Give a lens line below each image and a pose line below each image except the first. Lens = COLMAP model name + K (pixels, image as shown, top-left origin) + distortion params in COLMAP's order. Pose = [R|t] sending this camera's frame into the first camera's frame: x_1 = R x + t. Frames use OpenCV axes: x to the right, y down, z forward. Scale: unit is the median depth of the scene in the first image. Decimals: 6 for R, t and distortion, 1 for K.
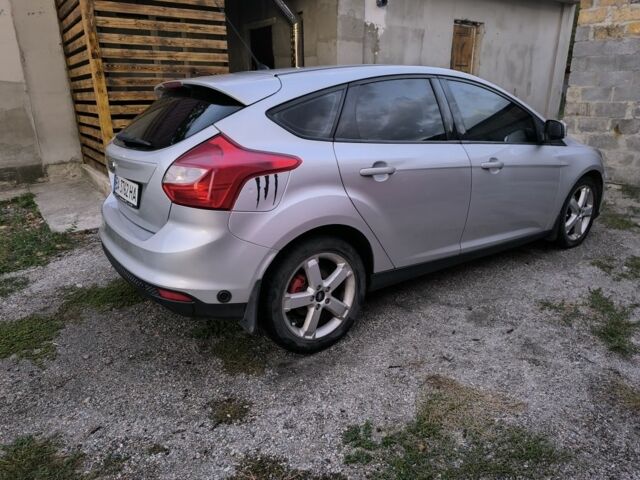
lens RADIAL K [[439.0, 0, 320.0], [0, 439.0, 240.0], [0, 0, 1]] dist [0.049948, -0.058292]
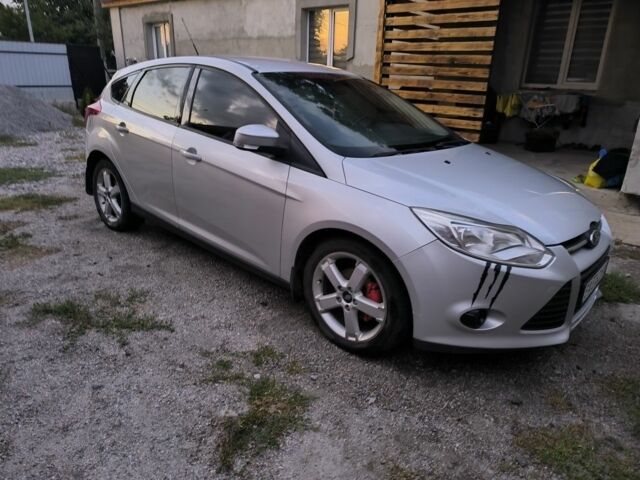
lens RADIAL K [[455.8, 0, 322.3], [0, 455.8, 238.5], [0, 0, 1]] dist [0.008654, 0.002734]
pose [[0.214840, 0.351247, -0.911301, 1.284749], [-0.342643, 0.900887, 0.266455, -0.330725], [0.914571, 0.255006, 0.313899, 0.870807]]
